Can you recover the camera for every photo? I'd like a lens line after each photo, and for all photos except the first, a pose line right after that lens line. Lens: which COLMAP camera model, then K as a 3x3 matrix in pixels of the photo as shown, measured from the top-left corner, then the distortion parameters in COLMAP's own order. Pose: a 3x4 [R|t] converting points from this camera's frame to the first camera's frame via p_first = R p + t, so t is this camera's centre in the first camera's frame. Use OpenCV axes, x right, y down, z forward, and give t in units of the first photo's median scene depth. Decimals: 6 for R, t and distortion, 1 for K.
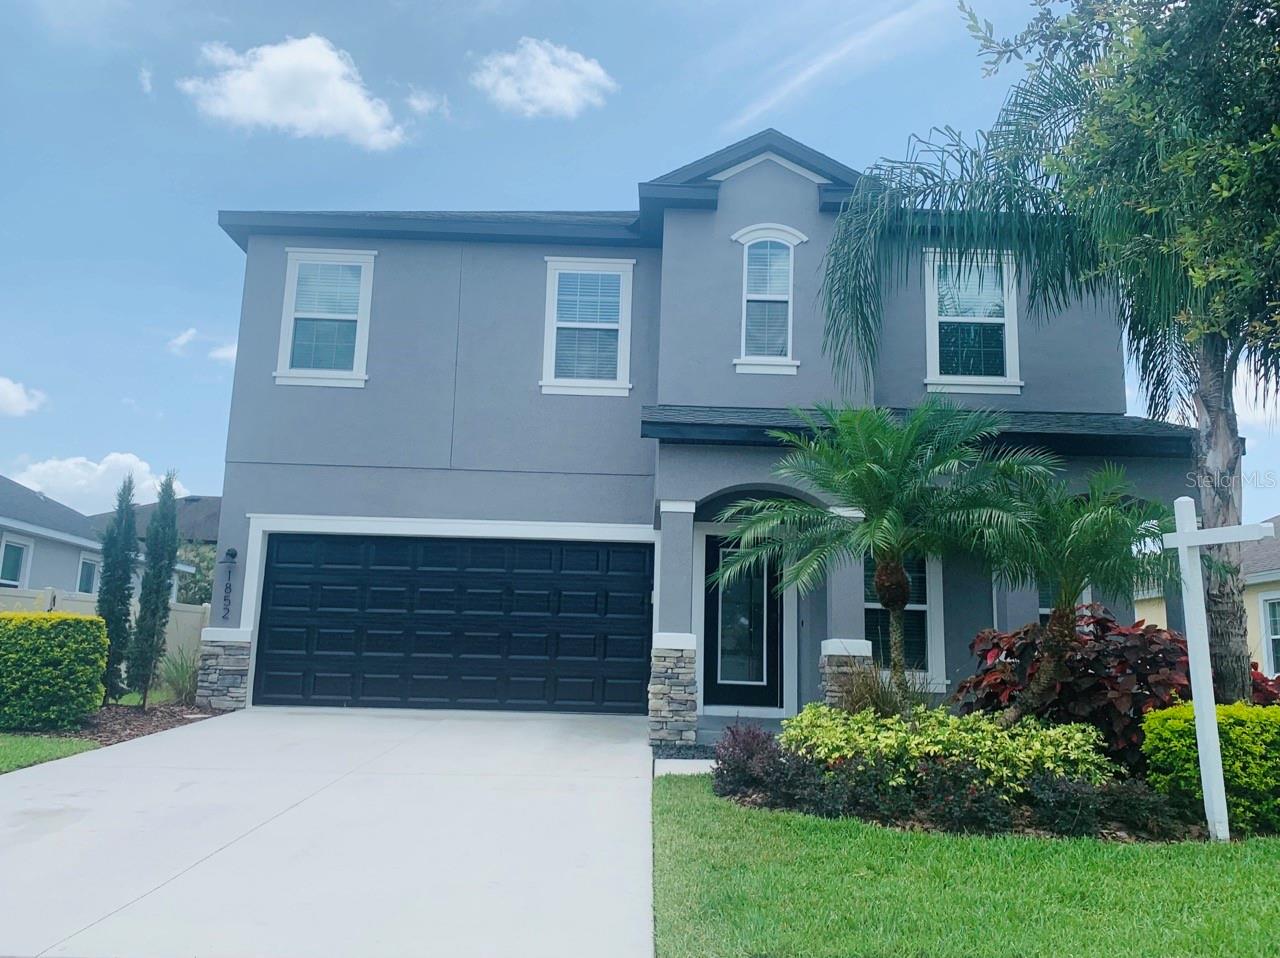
lens RADIAL K [[976.4, 0, 642.8], [0, 976.4, 483.0], [0, 0, 1]] dist [0.014978, -0.023084]
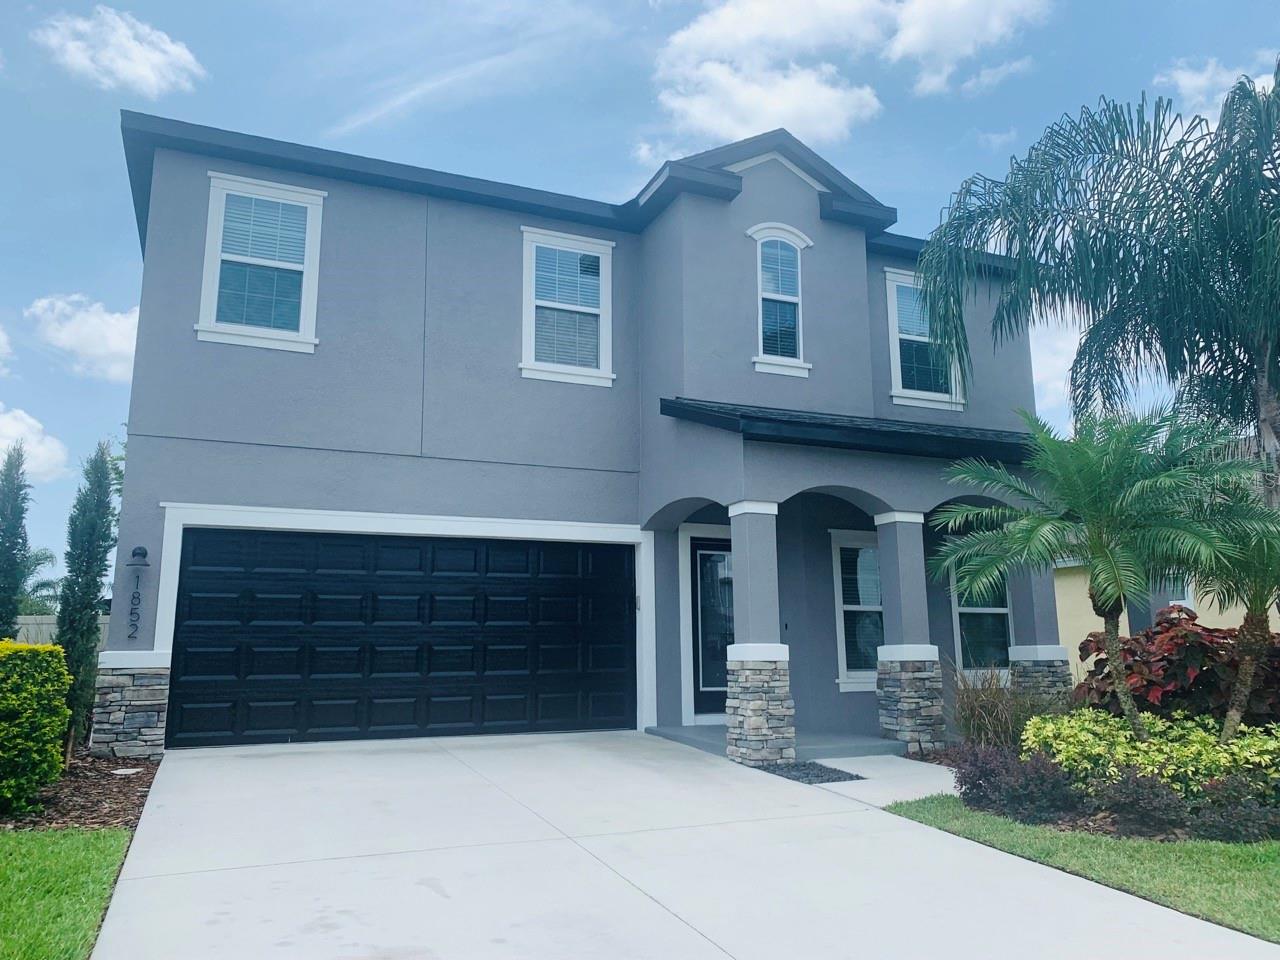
lens RADIAL K [[929.8, 0, 639.9], [0, 929.8, 473.8], [0, 0, 1]] dist [-0.005368, 0.009126]
pose [[0.927280, 0.038387, 0.372394, -0.330601], [-0.034245, 0.999256, -0.017734, 0.008979], [-0.372798, 0.003692, 0.927905, 0.174918]]
